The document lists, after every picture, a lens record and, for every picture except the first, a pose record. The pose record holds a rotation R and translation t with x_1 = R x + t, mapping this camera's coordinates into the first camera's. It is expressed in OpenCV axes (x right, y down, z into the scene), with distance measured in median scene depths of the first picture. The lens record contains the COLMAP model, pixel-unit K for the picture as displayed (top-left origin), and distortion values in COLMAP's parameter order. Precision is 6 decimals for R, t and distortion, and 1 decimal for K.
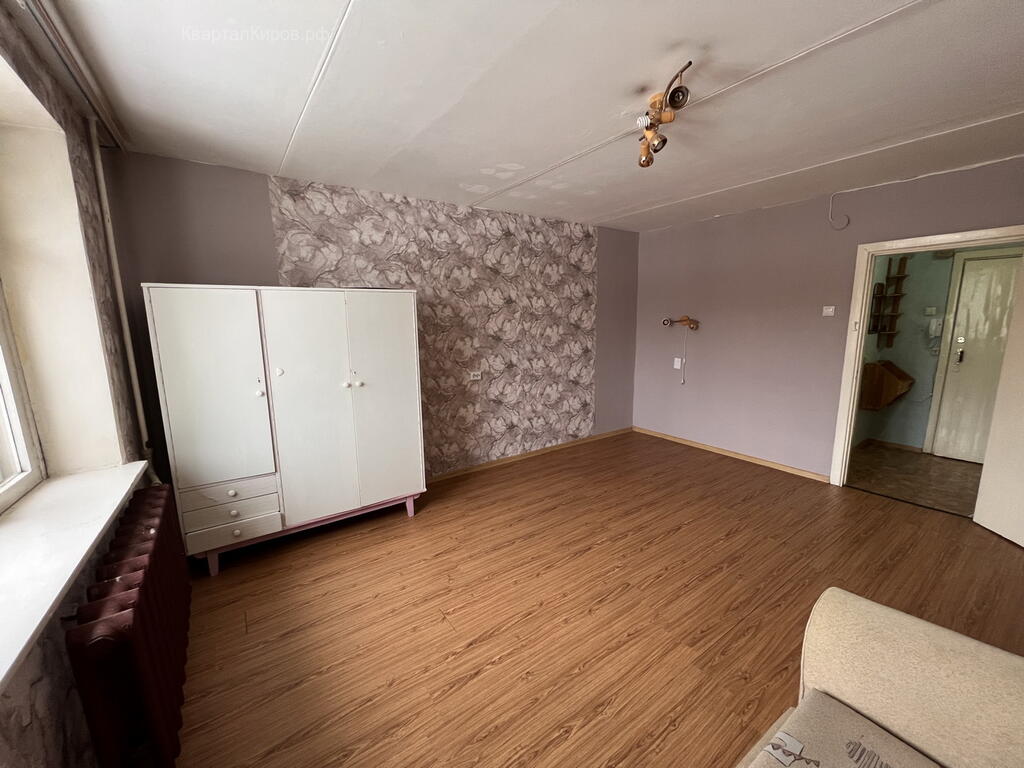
lens RADIAL K [[408.3, 0, 510.8], [0, 408.3, 385.4], [0, 0, 1]] dist [-0.000768, -0.000330]
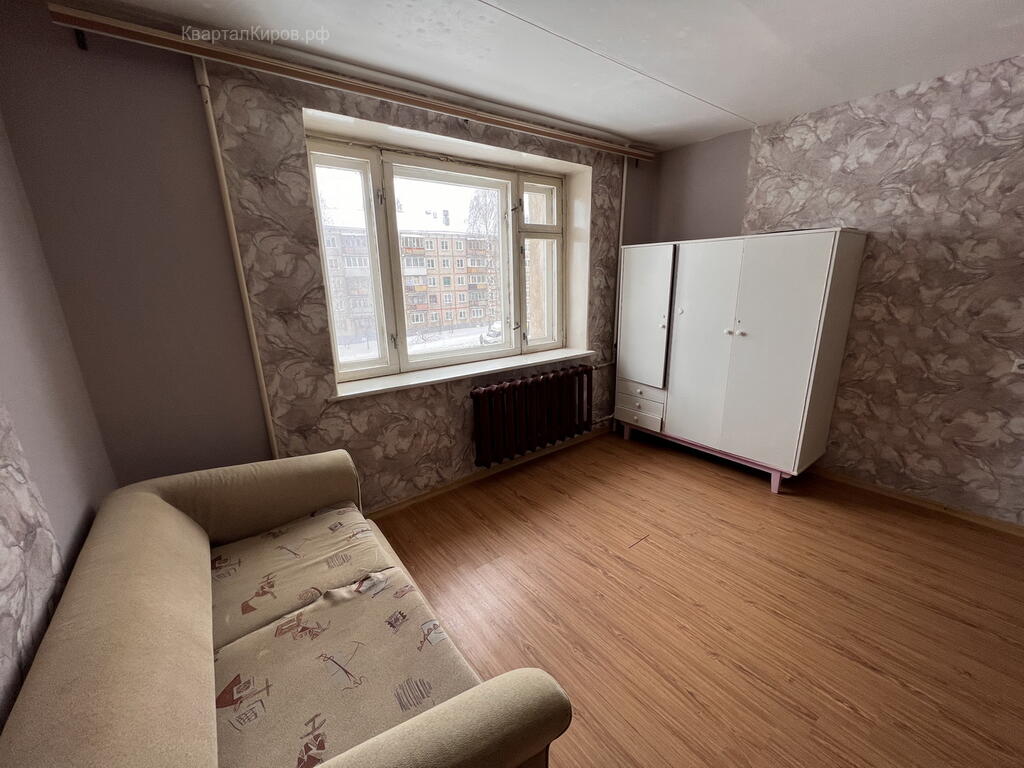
lens RADIAL K [[408.3, 0, 510.8], [0, 408.3, 385.4], [0, 0, 1]] dist [-0.000768, -0.000330]
pose [[0.044599, 0.275022, -0.960403, 0.429349], [-0.140802, 0.953494, 0.266505, -0.049310], [0.989033, 0.123341, 0.081249, 0.267129]]
